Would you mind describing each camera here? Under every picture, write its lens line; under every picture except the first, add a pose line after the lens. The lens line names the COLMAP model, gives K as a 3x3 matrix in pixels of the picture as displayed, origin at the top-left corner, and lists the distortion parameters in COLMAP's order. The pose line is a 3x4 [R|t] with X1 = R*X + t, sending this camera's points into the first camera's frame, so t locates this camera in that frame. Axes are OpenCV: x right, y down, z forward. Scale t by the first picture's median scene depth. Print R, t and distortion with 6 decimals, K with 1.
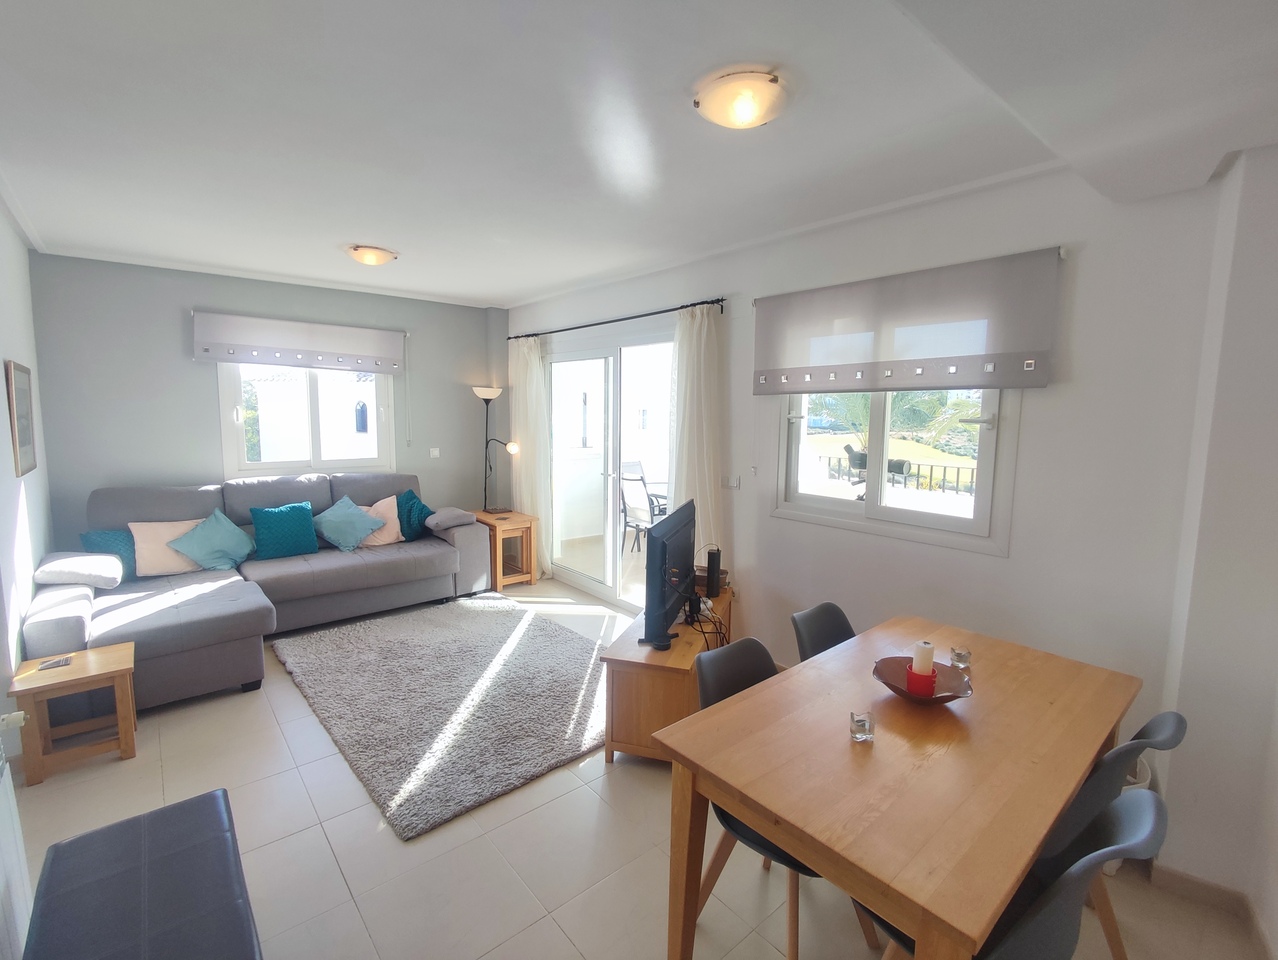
lens RADIAL K [[583.7, 0, 640.2], [0, 583.7, 478.7], [0, 0, 1]] dist [-0.003058, -0.001936]
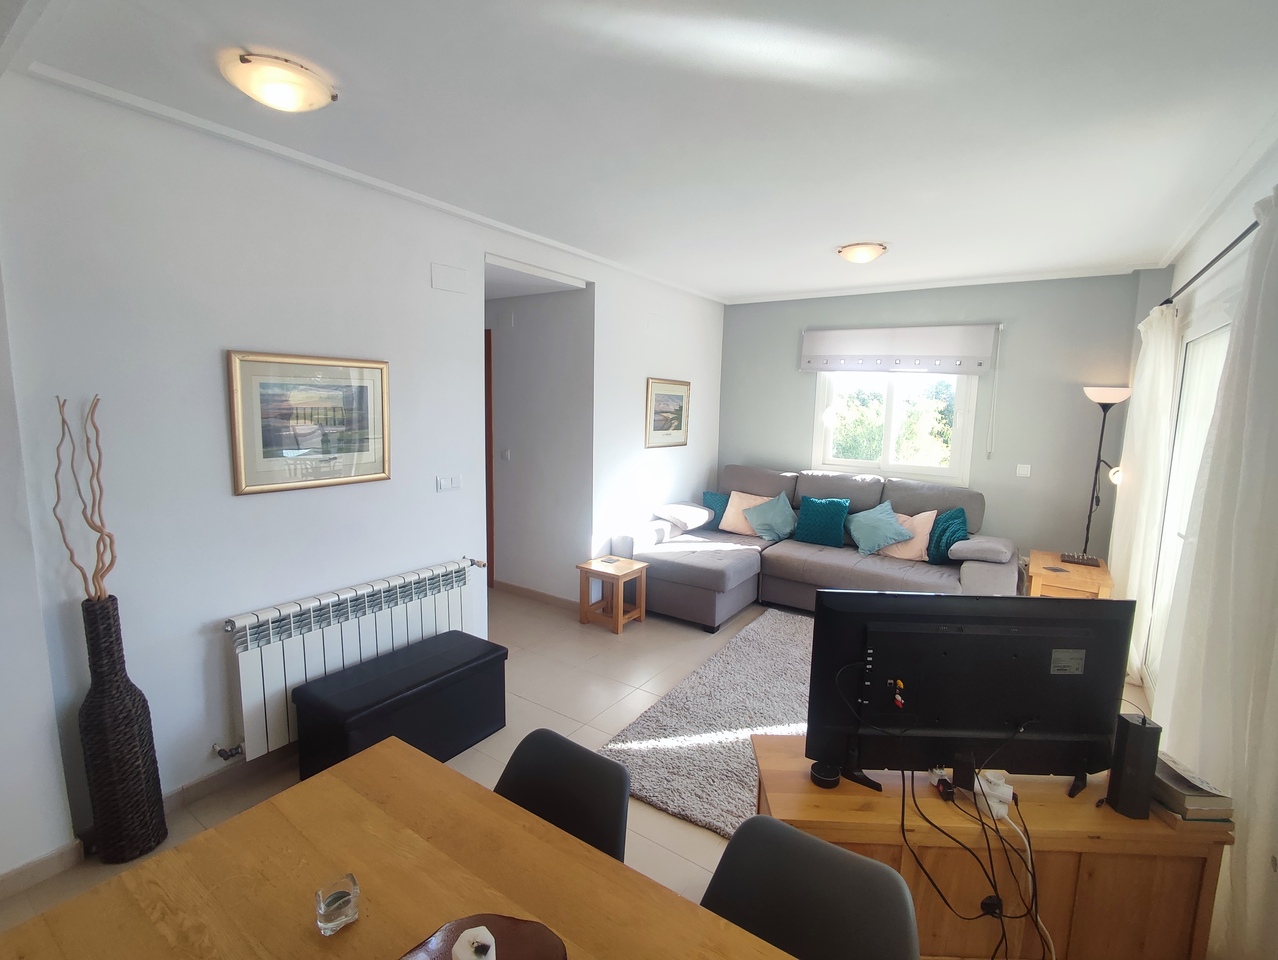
lens RADIAL K [[583.7, 0, 639.2], [0, 583.7, 475.3], [0, 0, 1]] dist [-0.003058, -0.001936]
pose [[0.268291, 0.118519, -0.956020, 0.325432], [-0.134636, 0.987276, 0.084610, -0.040933], [0.953883, 0.106015, 0.280834, 0.325322]]
